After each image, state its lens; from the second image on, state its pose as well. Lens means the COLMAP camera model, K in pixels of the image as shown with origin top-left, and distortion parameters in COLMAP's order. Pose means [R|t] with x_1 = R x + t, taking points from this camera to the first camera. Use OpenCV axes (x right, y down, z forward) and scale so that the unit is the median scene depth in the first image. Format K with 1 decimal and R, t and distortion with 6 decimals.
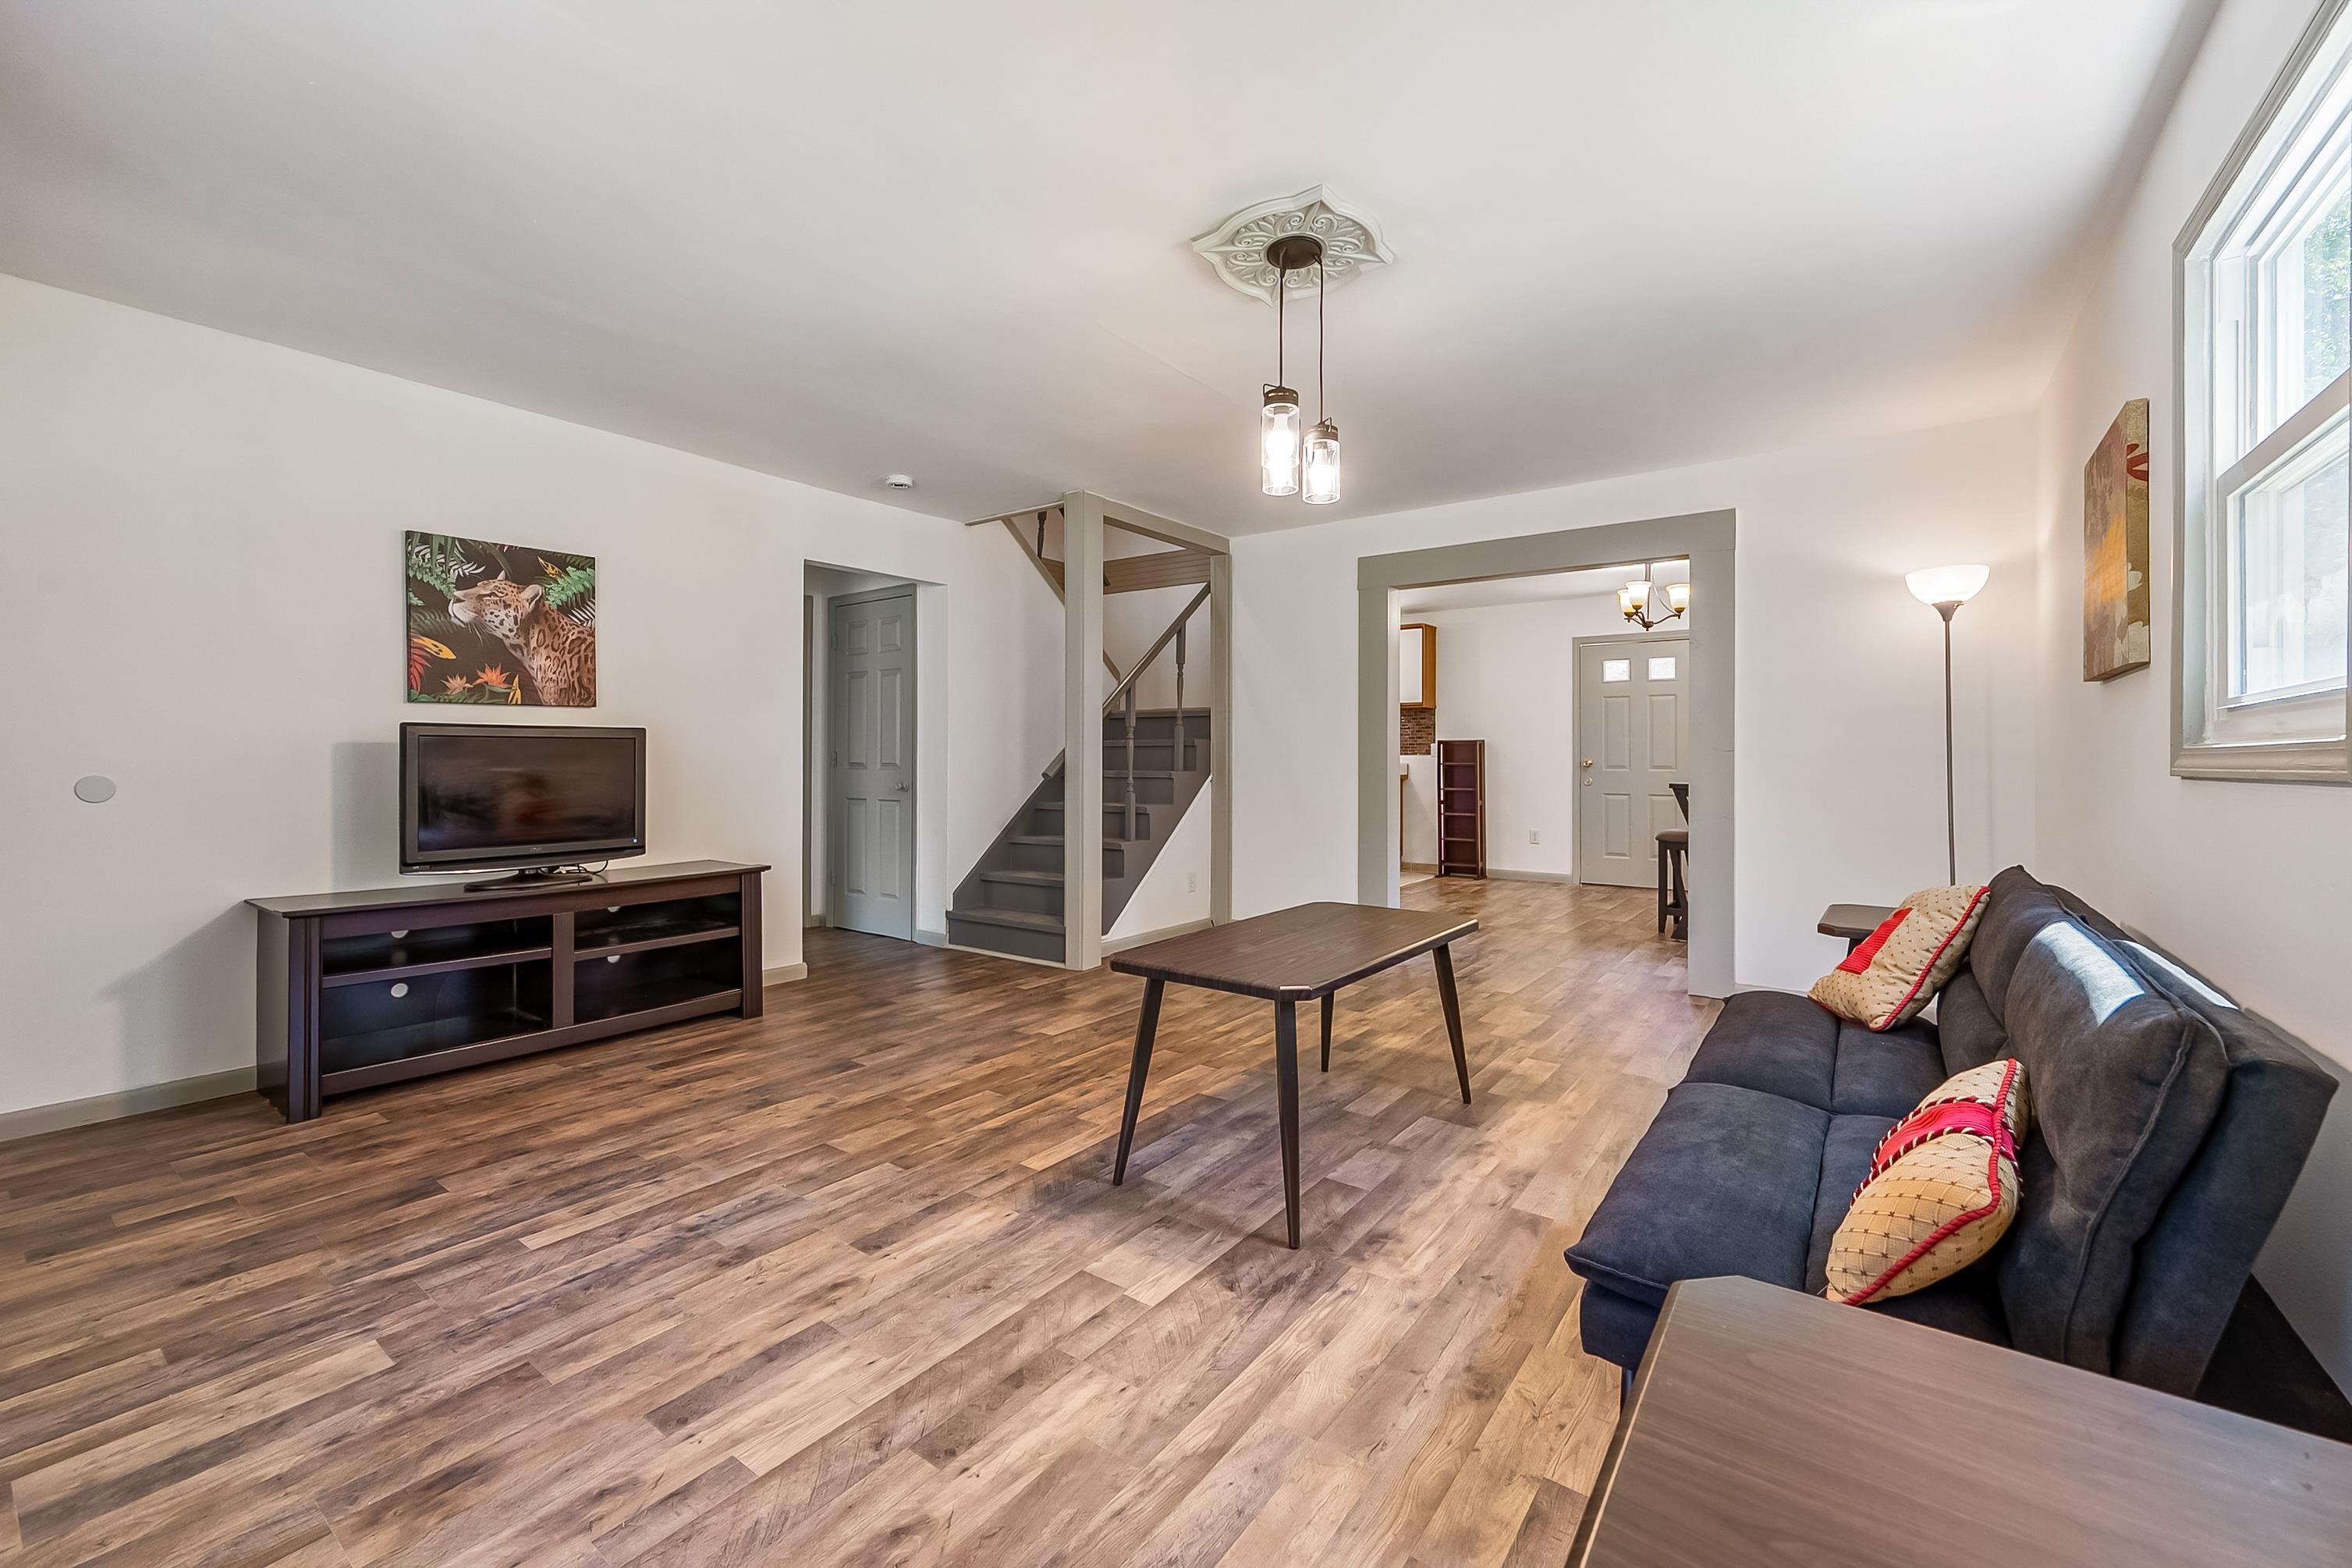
lens RADIAL K [[944.0, 0, 1184.6], [0, 944.0, 766.9], [0, 0, 1]] dist [-0.002398, 0.002231]
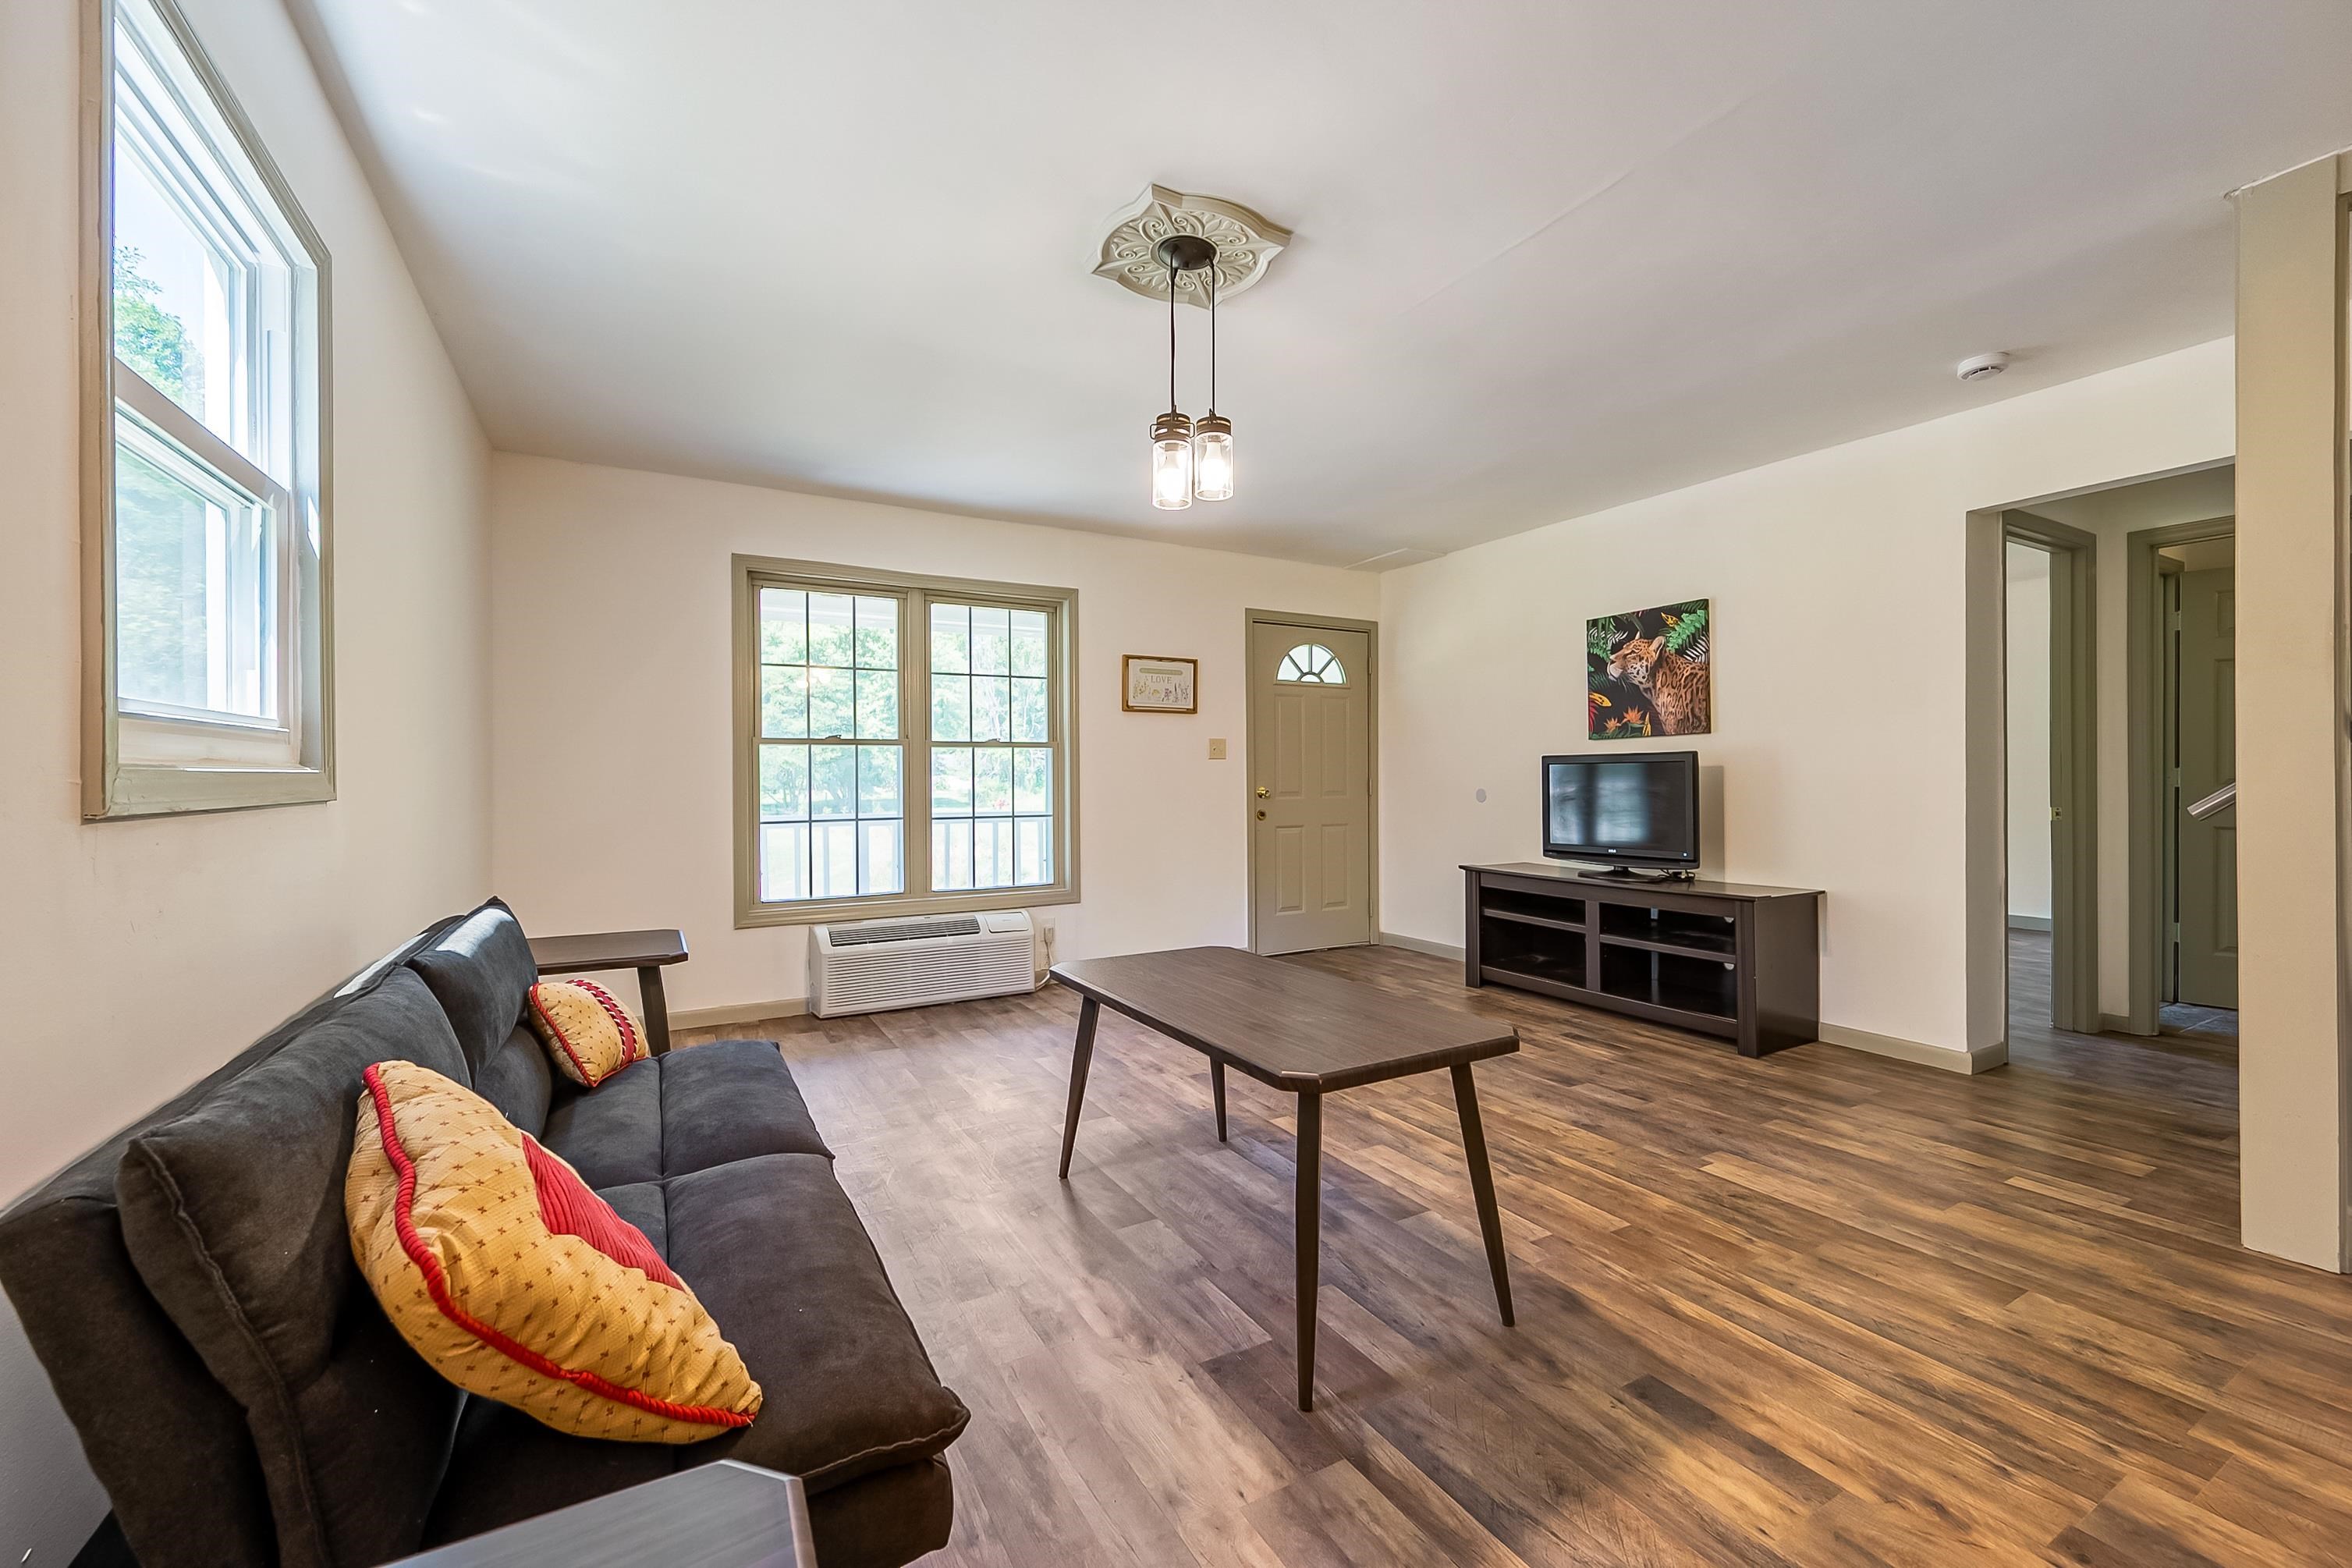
lens RADIAL K [[944.0, 0, 1175.3], [0, 944.0, 773.8], [0, 0, 1]] dist [-0.002398, 0.002231]
pose [[-0.415860, -0.005677, -0.909411, 0.817164], [-0.006335, 0.999974, -0.003345, -0.009734], [0.909407, 0.004369, -0.415885, 1.138827]]
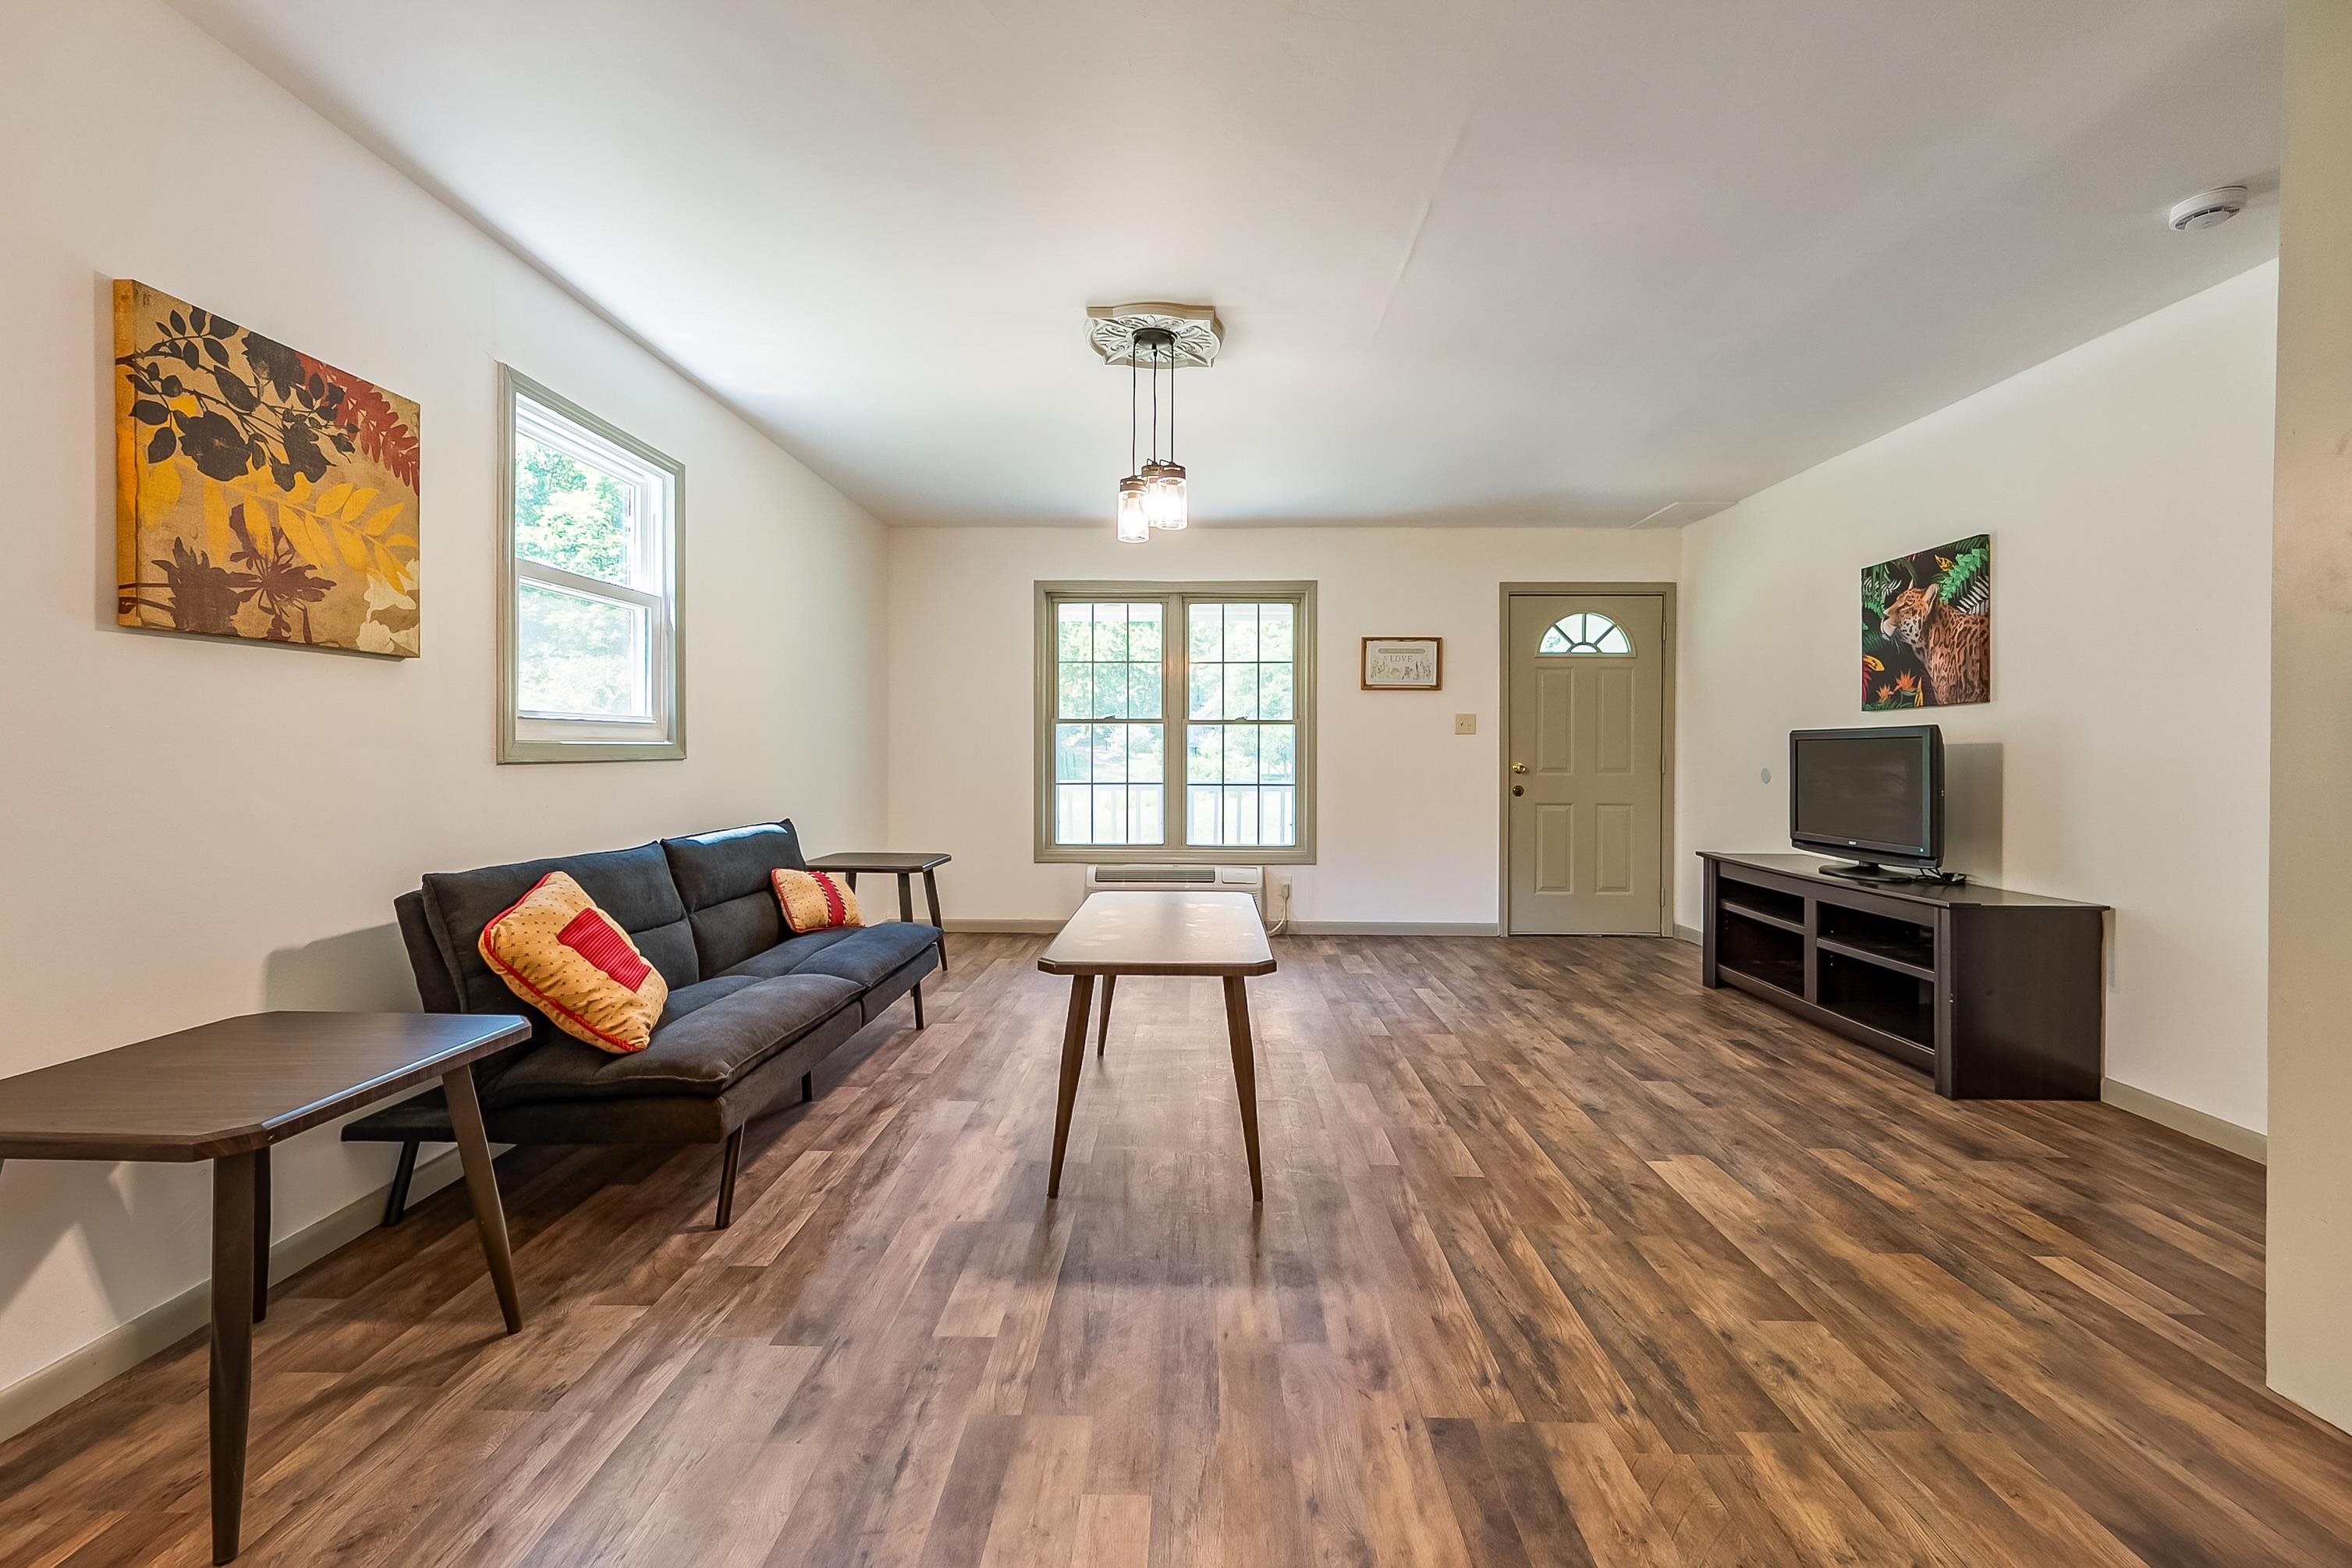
lens RADIAL K [[944.0, 0, 1171.0], [0, 944.0, 761.1], [0, 0, 1]] dist [-0.002398, 0.002231]
pose [[-0.824787, -0.001426, -0.565441, 0.647703], [-0.013213, 0.999772, 0.016752, -0.015624], [0.565289, 0.021288, -0.824618, 1.660381]]
